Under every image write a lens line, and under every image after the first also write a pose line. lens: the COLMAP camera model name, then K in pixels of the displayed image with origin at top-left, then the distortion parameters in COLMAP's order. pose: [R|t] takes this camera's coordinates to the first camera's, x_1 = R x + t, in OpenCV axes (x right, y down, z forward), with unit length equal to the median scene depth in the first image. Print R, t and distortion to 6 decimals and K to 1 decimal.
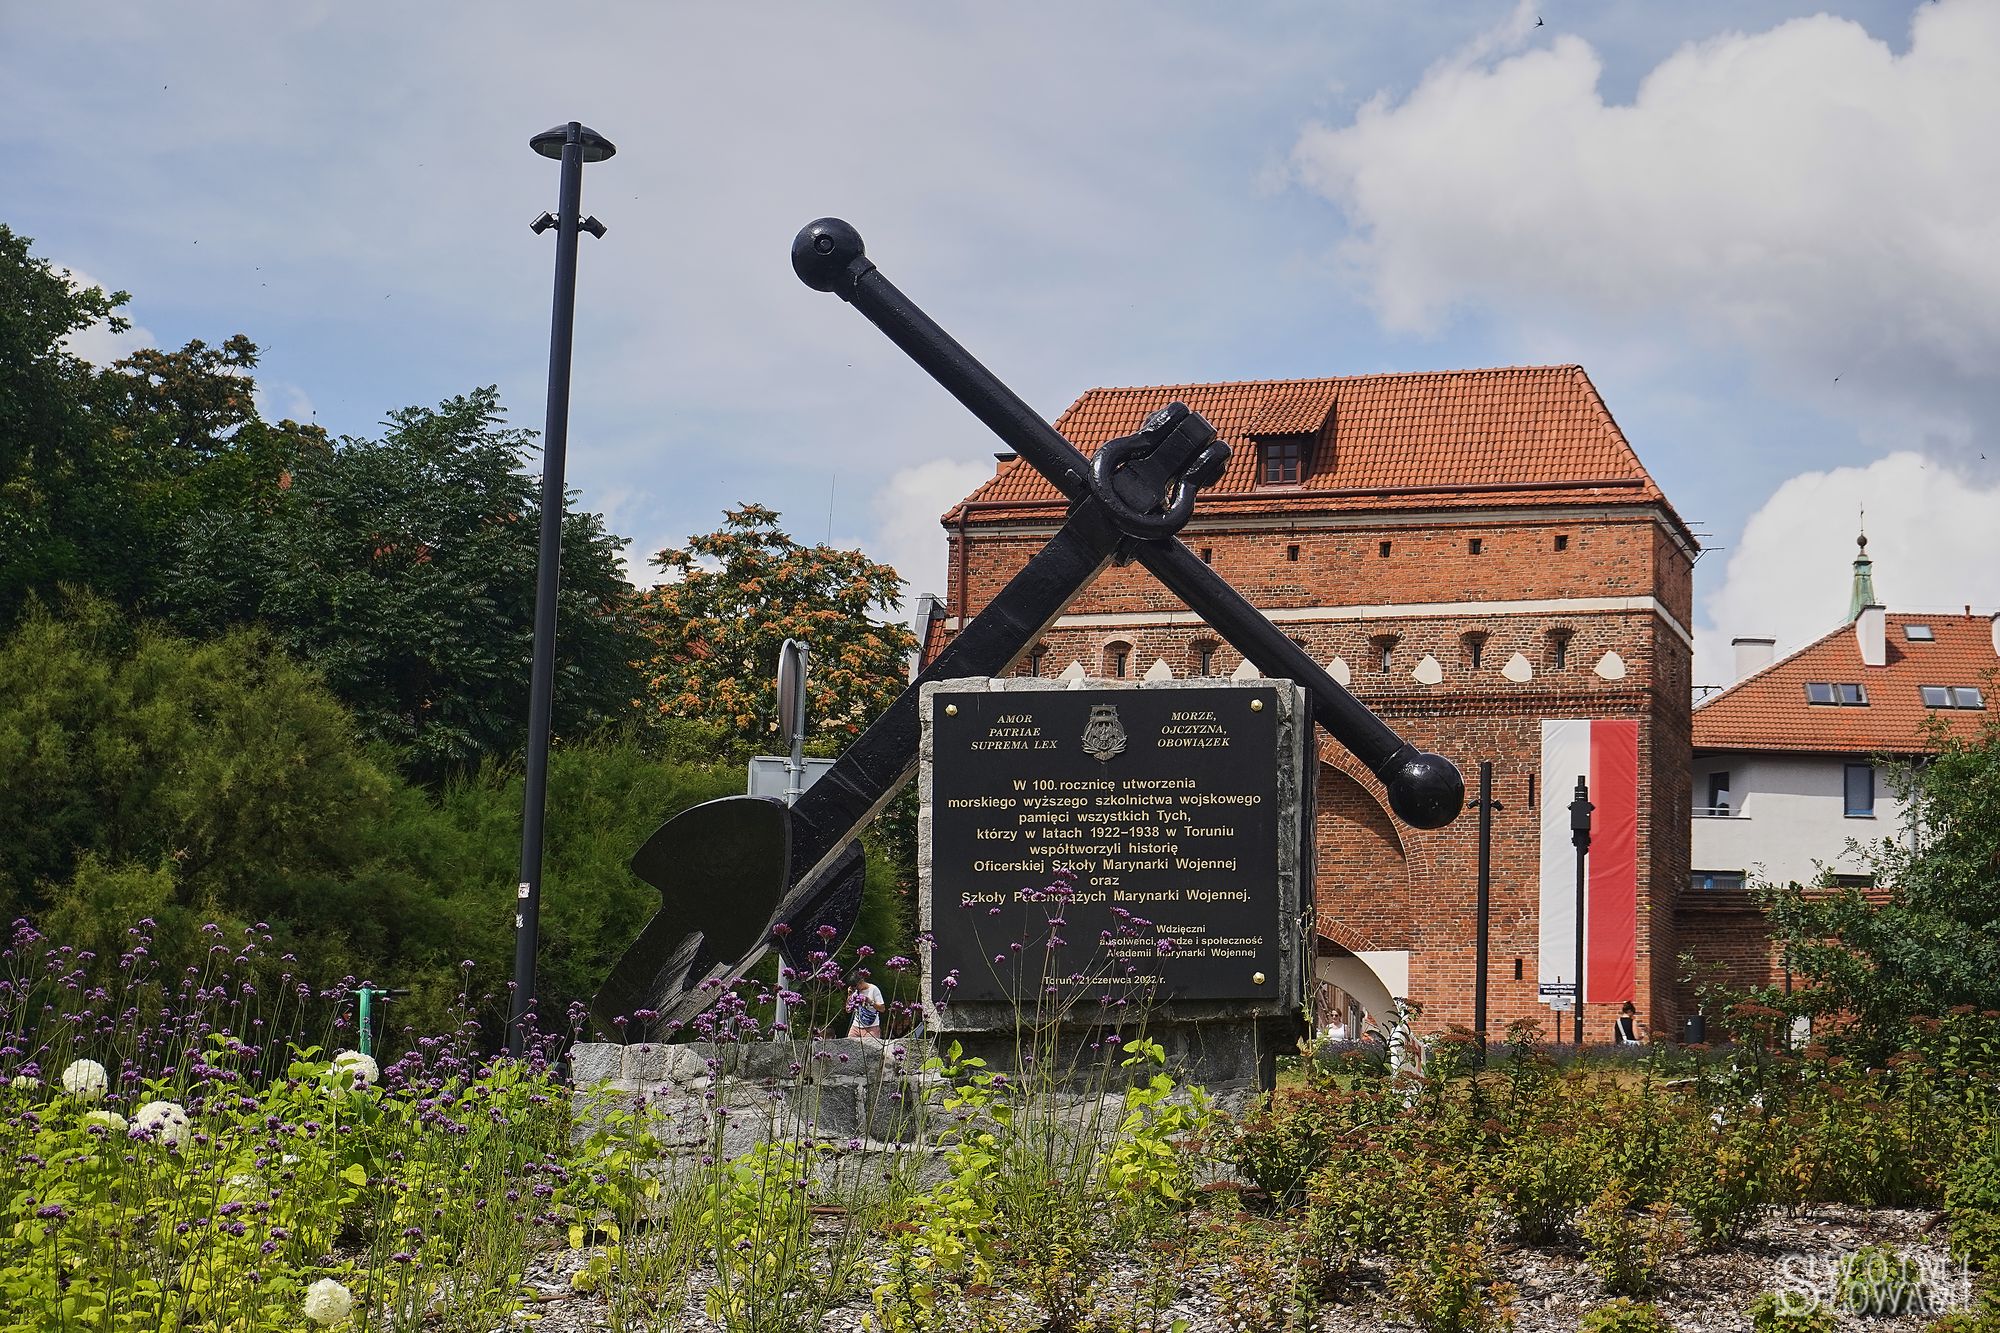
lens RADIAL K [[3879.1, 0, 999.6], [0, 3879.1, 668.6], [0, 0, 1]] dist [-0.009677, 0.000000]
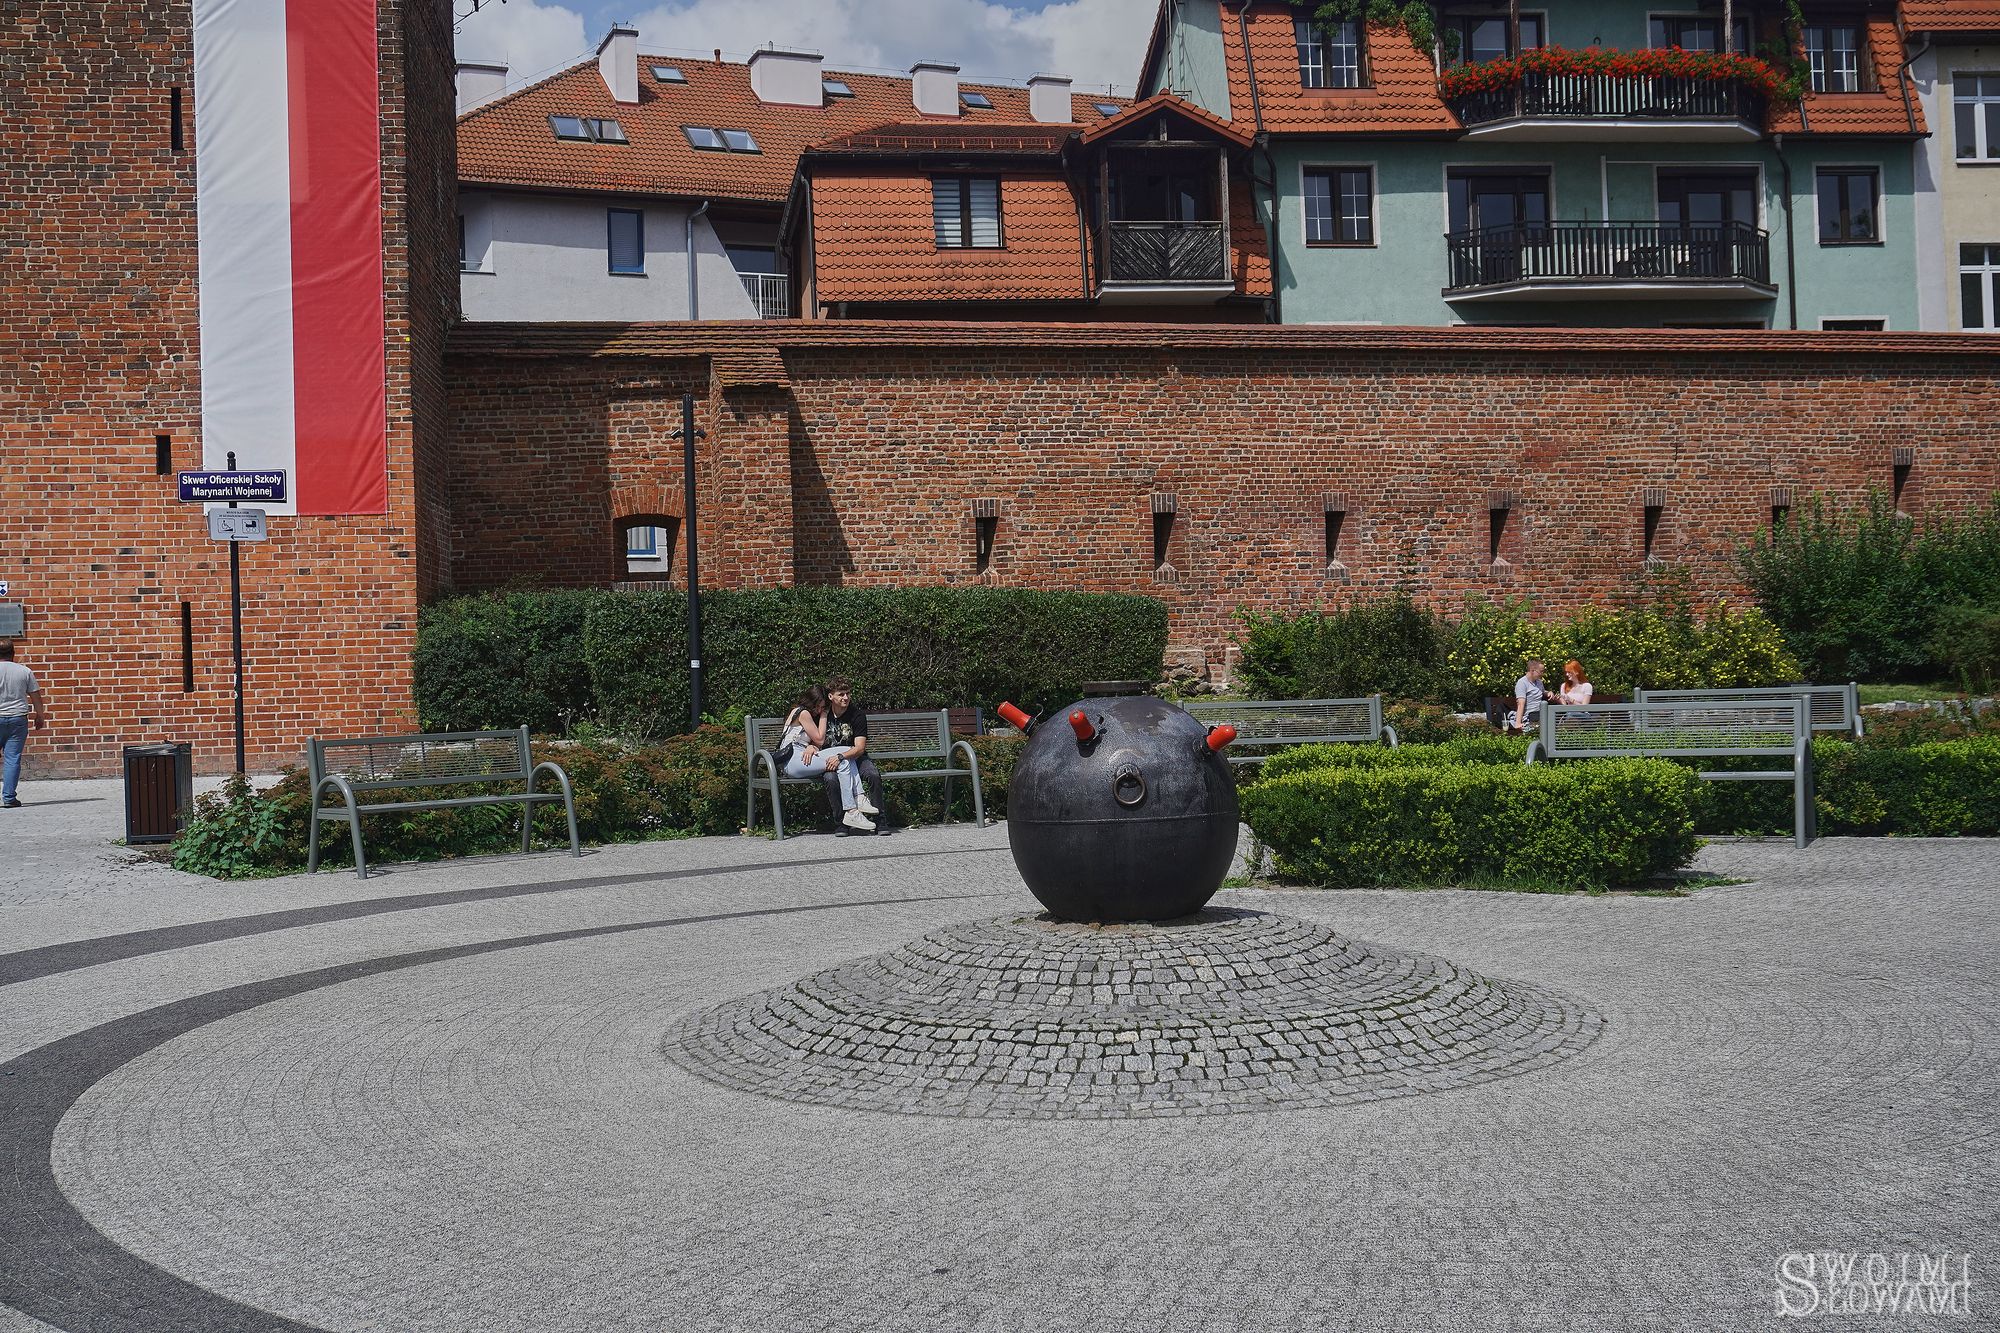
lens RADIAL K [[2281.8, 0, 996.6], [0, 2281.8, 672.3], [0, 0, 1]] dist [0.004908, 0.000000]
pose [[0.898211, -0.054329, 0.436194, 0.097071], [-0.016295, 0.987535, 0.156555, 0.055402], [-0.439263, -0.147727, 0.886129, 0.658881]]
